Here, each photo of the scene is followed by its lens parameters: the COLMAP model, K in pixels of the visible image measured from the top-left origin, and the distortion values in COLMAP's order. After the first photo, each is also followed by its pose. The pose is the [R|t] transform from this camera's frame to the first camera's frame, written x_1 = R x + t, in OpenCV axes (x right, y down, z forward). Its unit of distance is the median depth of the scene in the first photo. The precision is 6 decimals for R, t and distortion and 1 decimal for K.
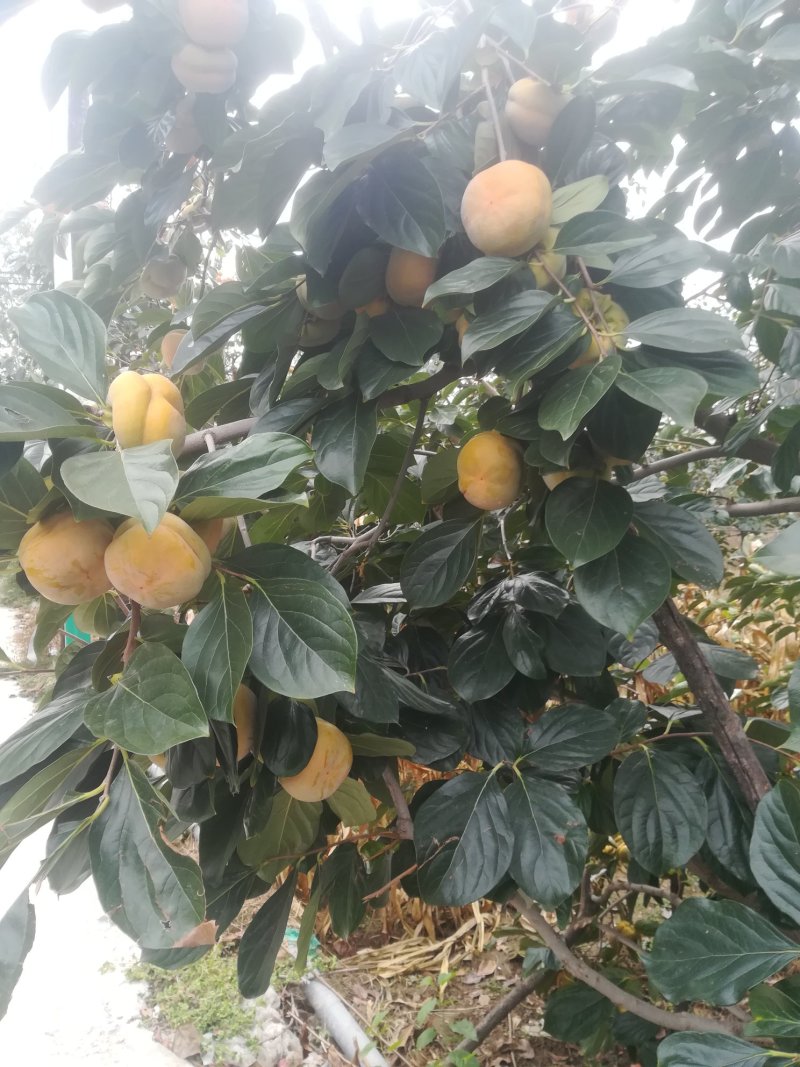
lens RADIAL K [[788.7, 0, 419.6], [0, 788.7, 535.4], [0, 0, 1]] dist [0.004880, -0.052790]
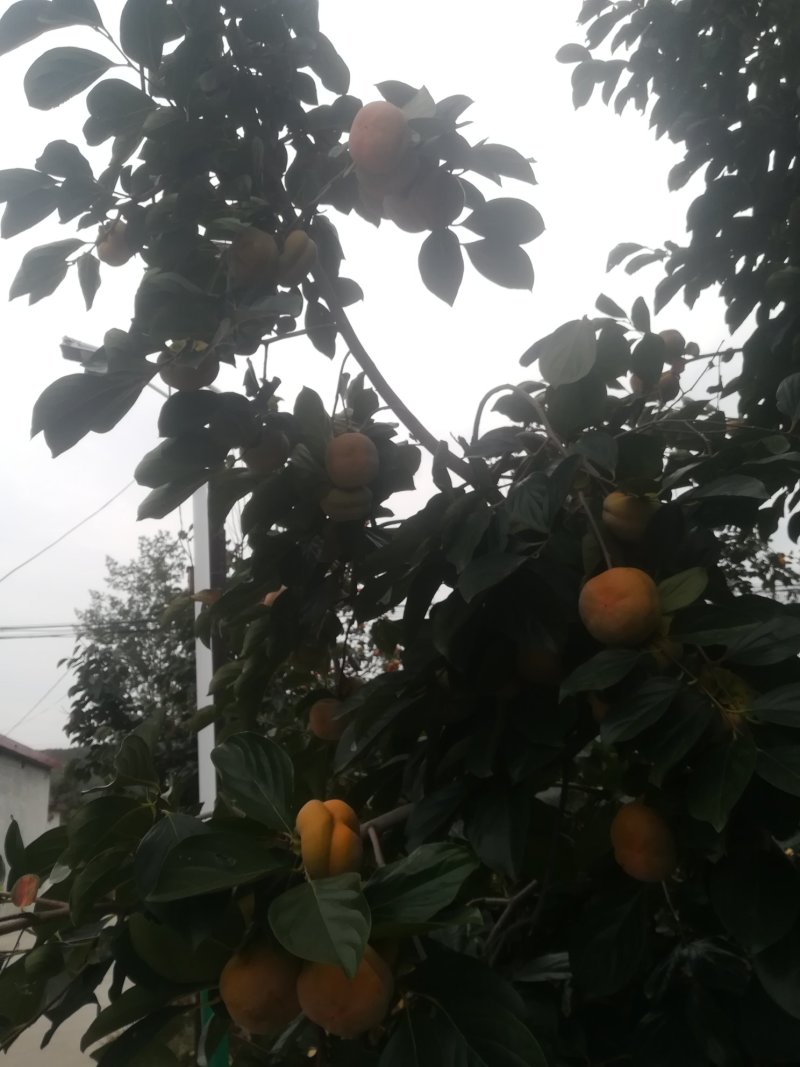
lens RADIAL K [[788.7, 0, 419.6], [0, 788.7, 535.4], [0, 0, 1]] dist [0.004880, -0.052790]
pose [[0.983193, -0.133872, -0.124140, -0.019095], [0.078376, 0.923599, -0.375262, -0.101326], [0.164892, 0.359225, 0.918568, -0.135985]]
